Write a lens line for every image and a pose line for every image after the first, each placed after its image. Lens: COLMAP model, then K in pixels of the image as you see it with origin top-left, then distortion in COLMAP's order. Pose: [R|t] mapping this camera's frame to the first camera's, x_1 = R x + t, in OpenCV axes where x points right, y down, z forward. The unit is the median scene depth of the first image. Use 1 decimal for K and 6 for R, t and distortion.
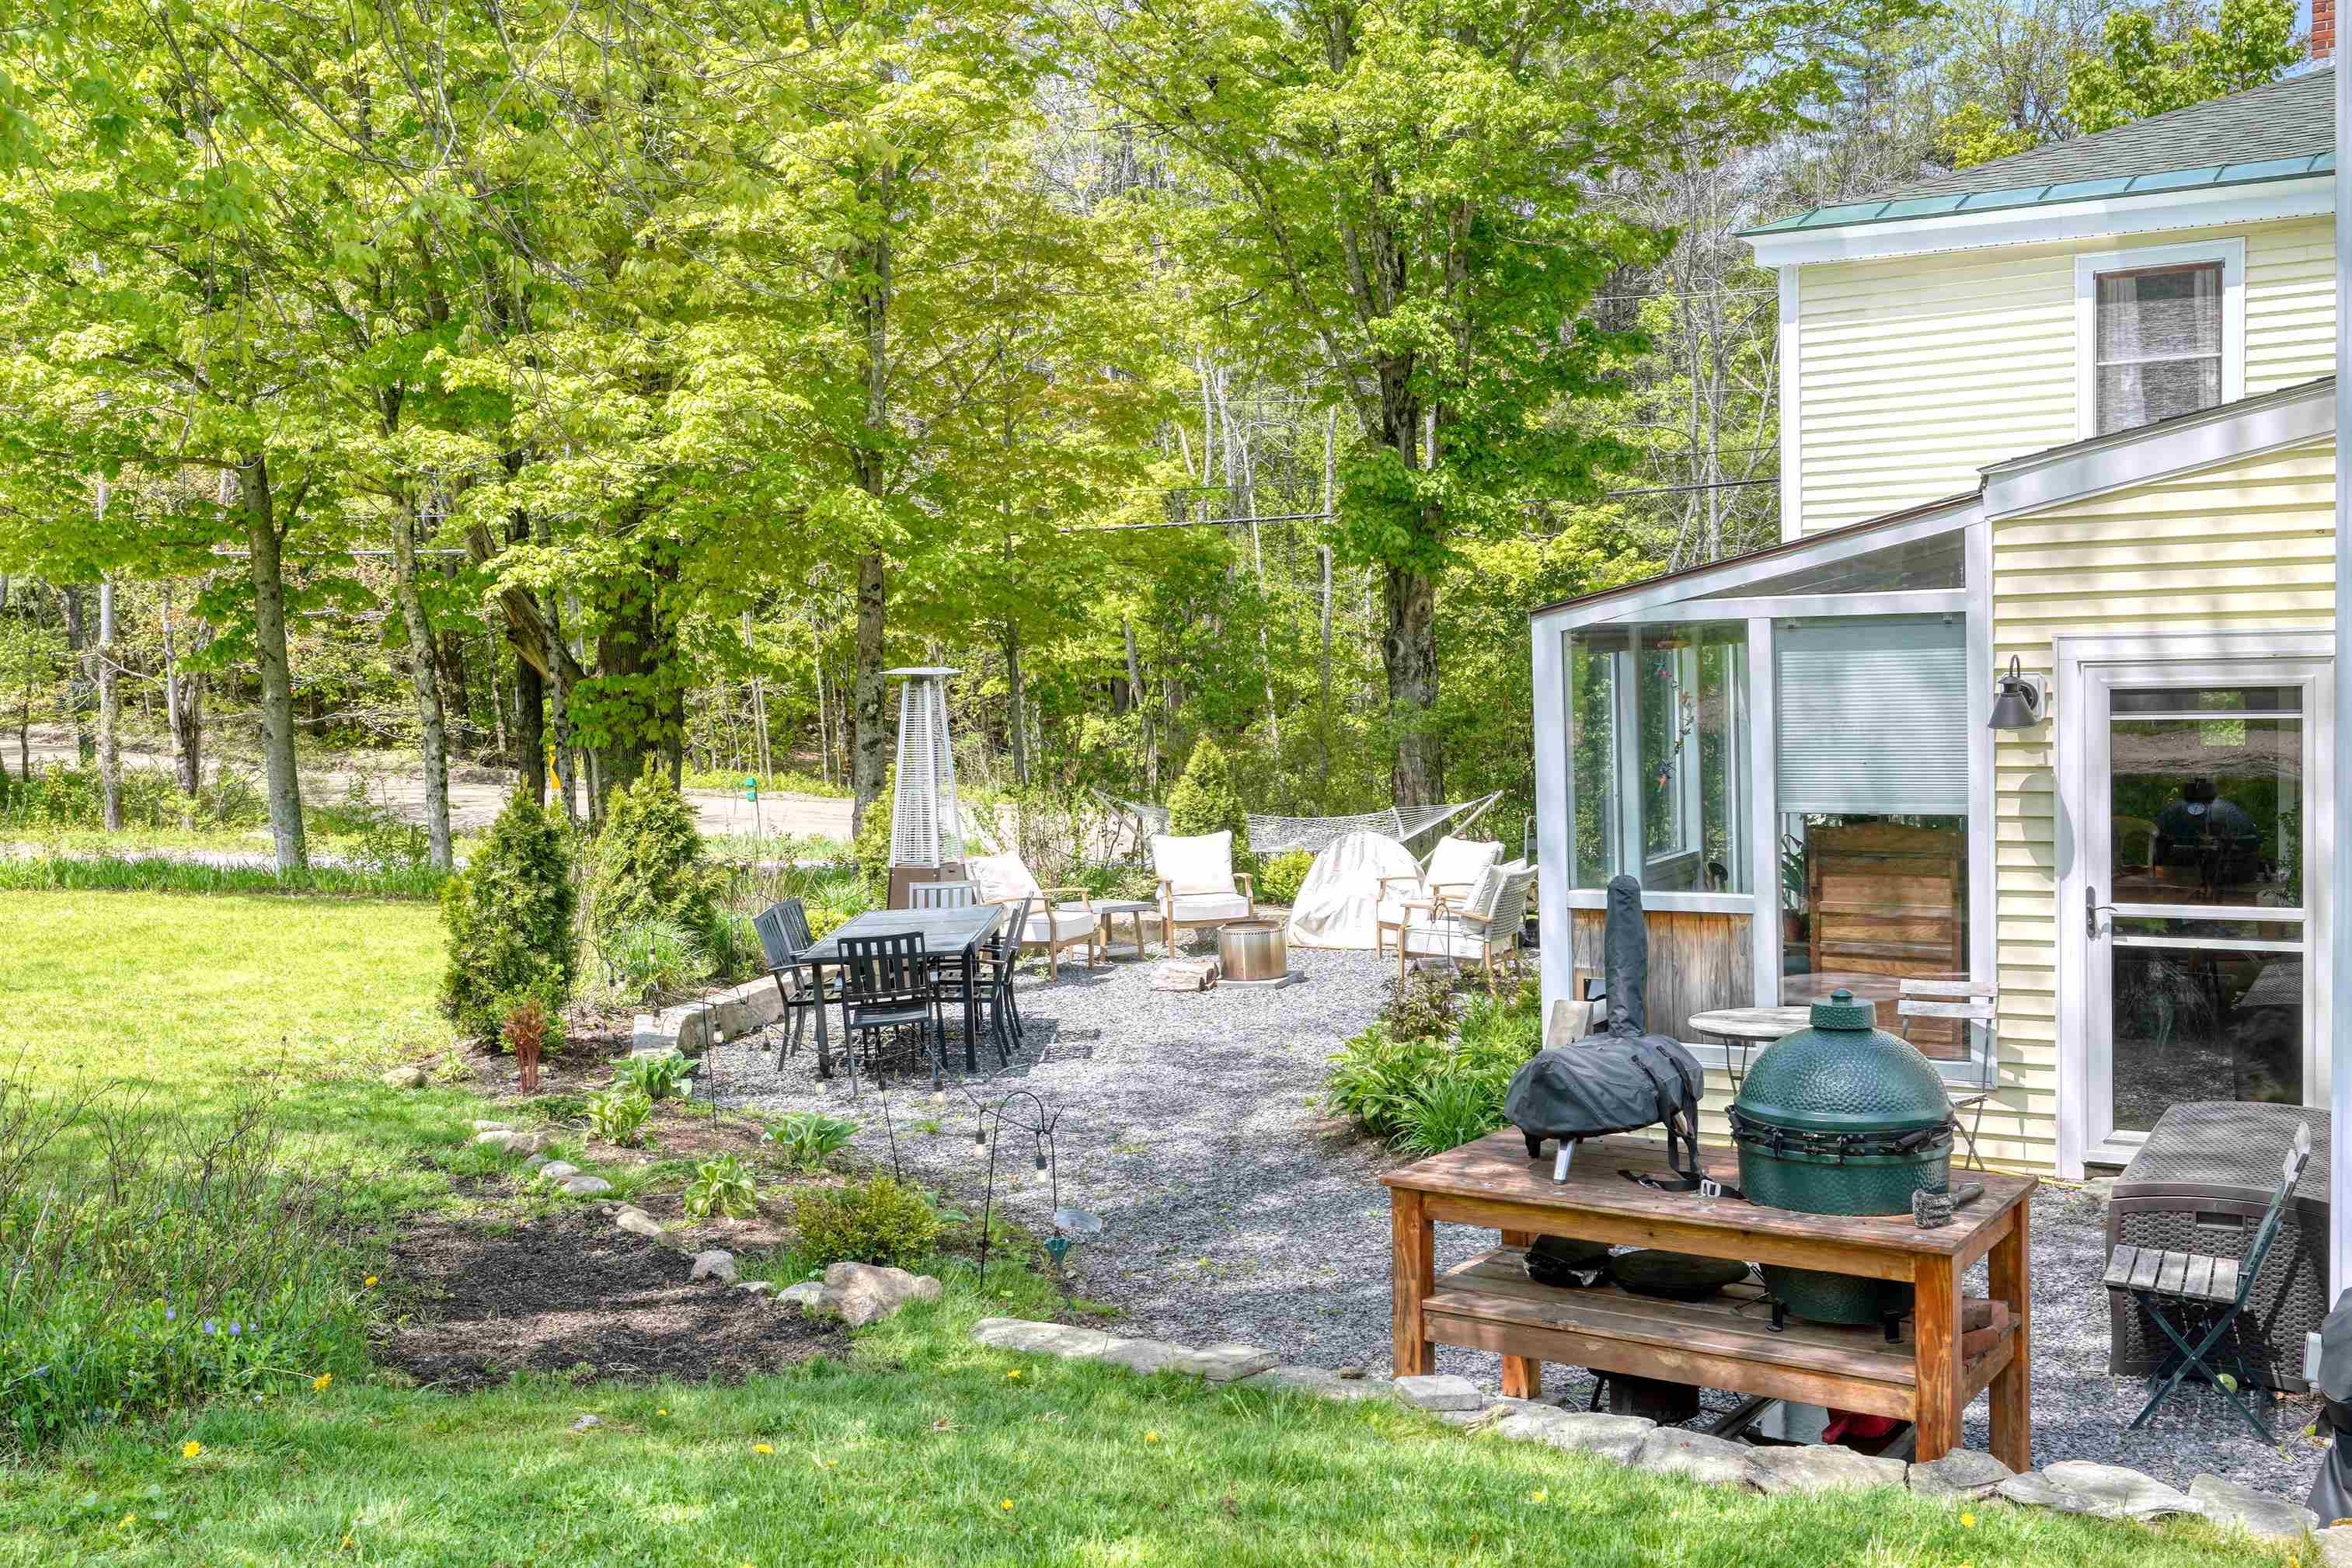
lens RADIAL K [[2237.2, 0, 1176.0], [0, 2237.2, 784.2], [0, 0, 1]] dist [-0.004570, -0.004803]
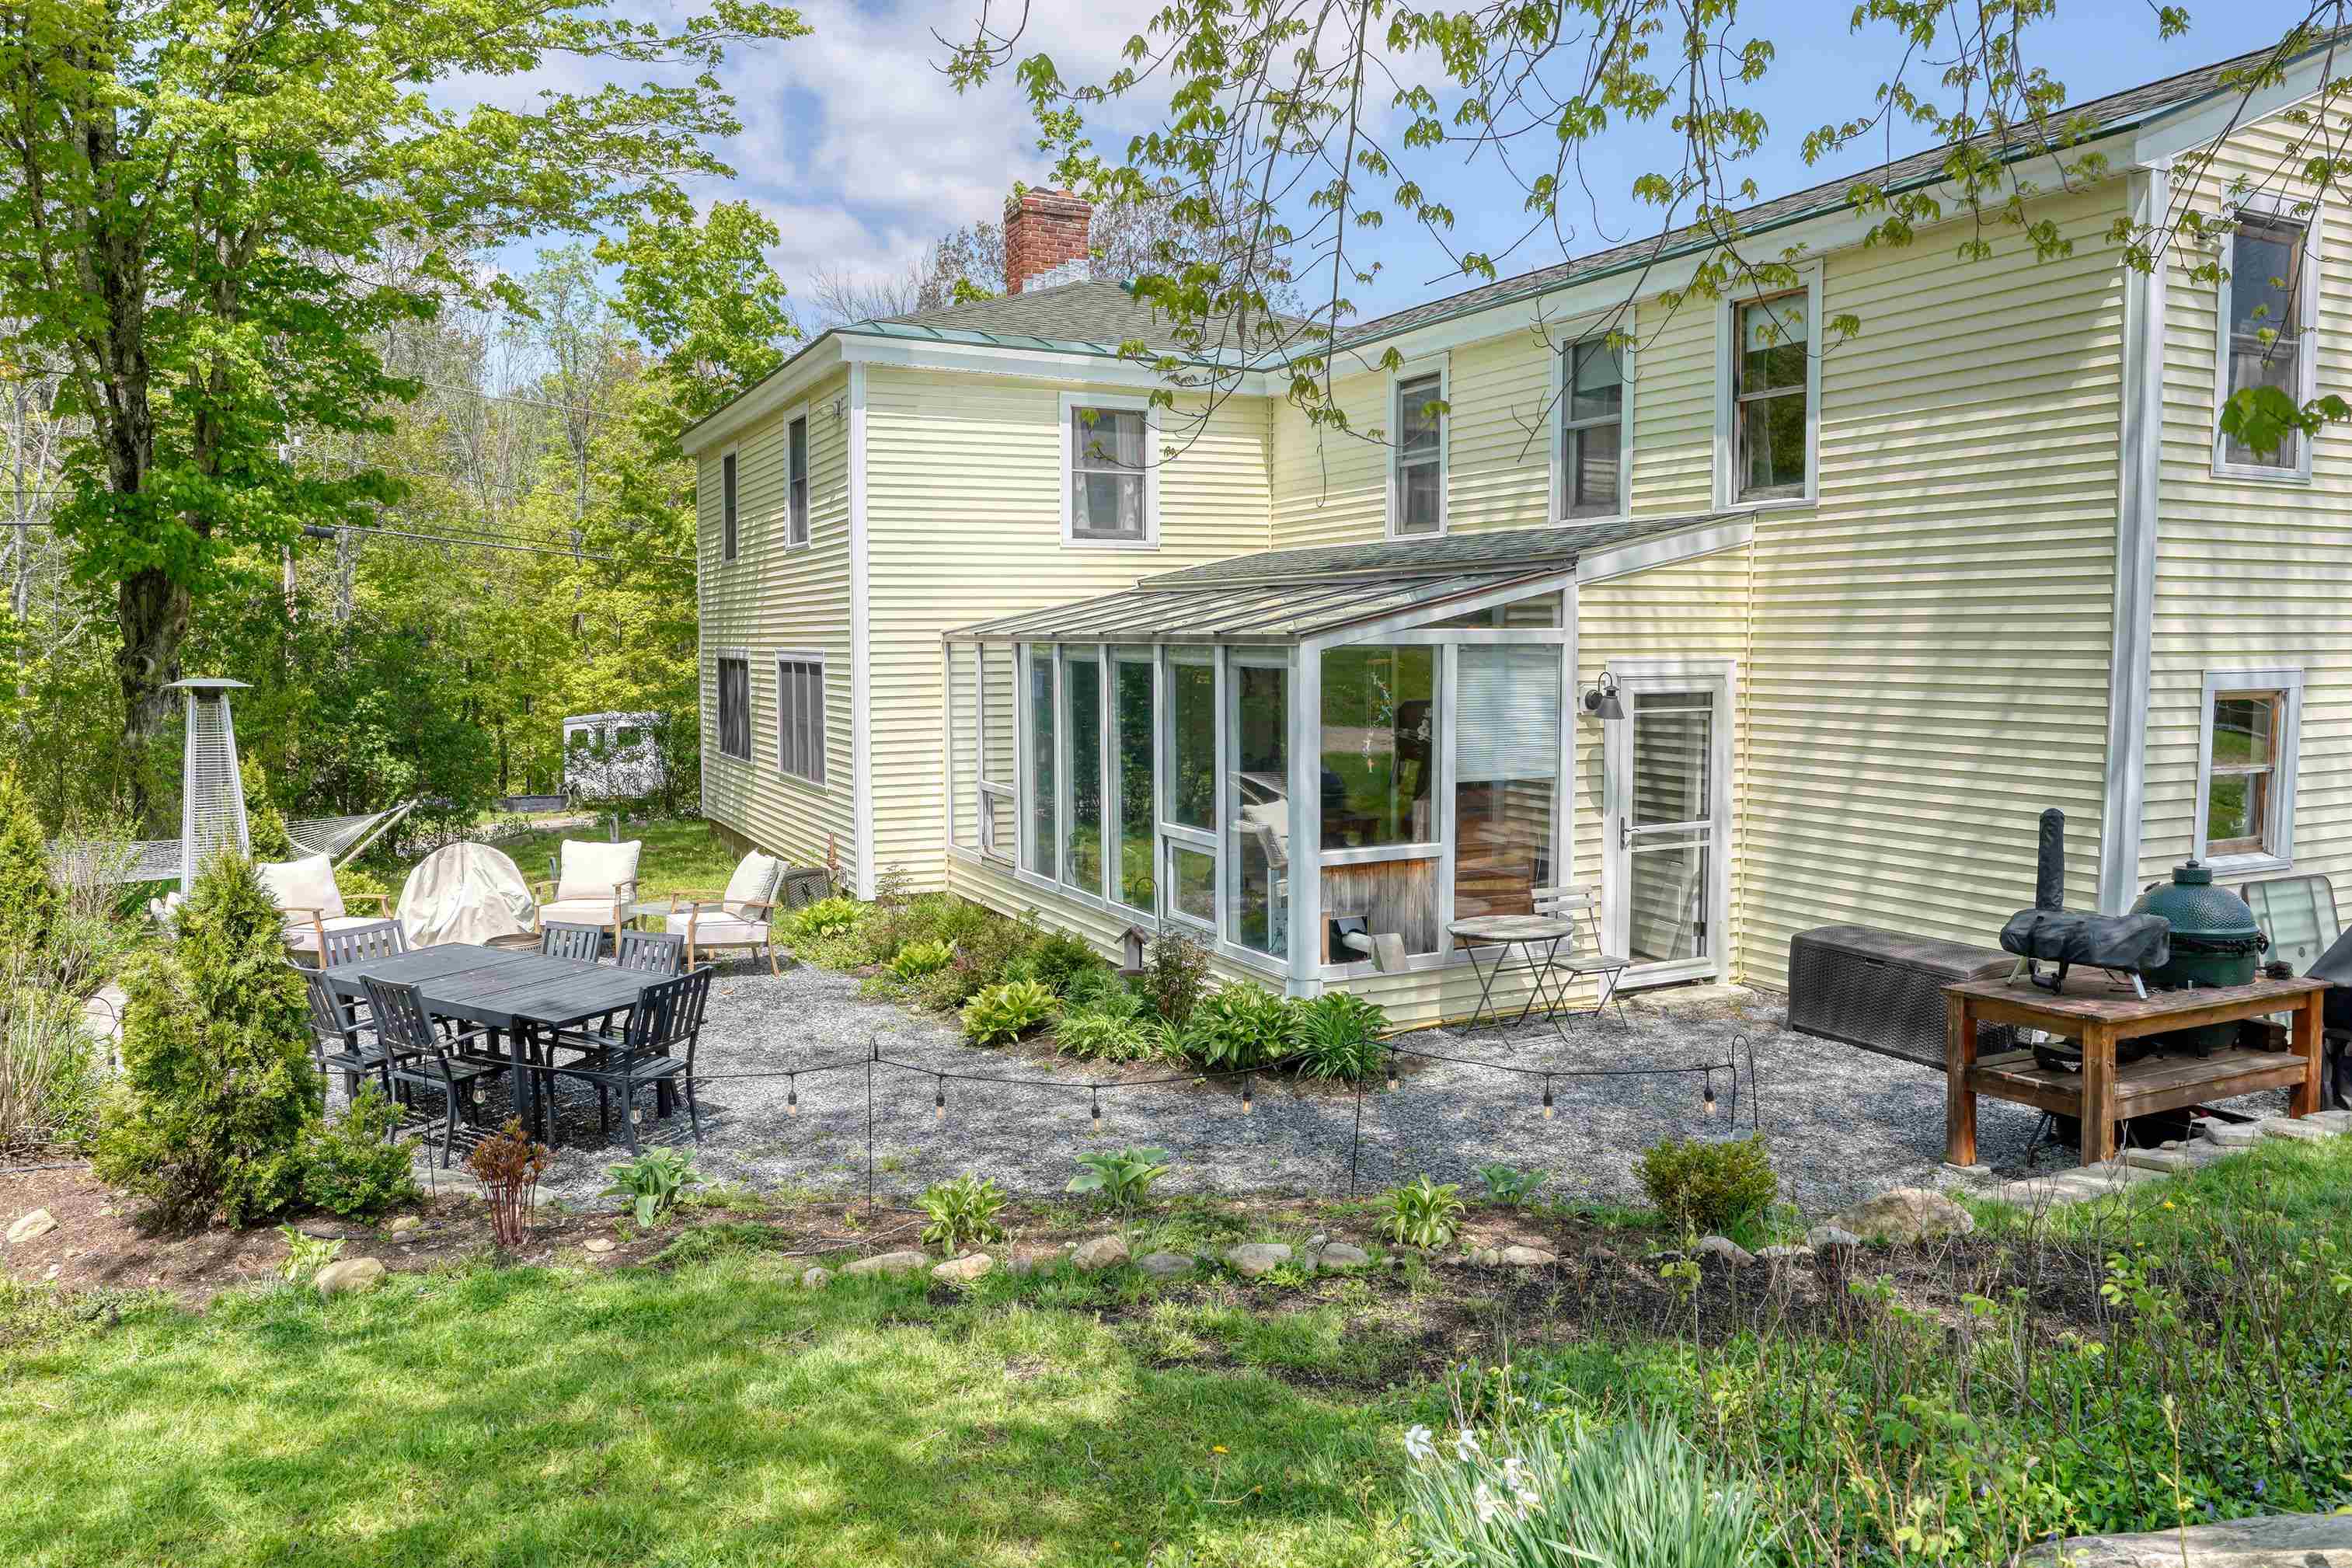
lens RADIAL K [[1671.5, 0, 1177.9], [0, 1671.5, 792.0], [0, 0, 1]] dist [-0.077626, 0.035429]
pose [[0.527908, -0.049126, 0.847880, -0.753335], [0.042414, 0.998605, 0.031452, -0.022995], [-0.848242, 0.019359, 0.529255, 0.628124]]
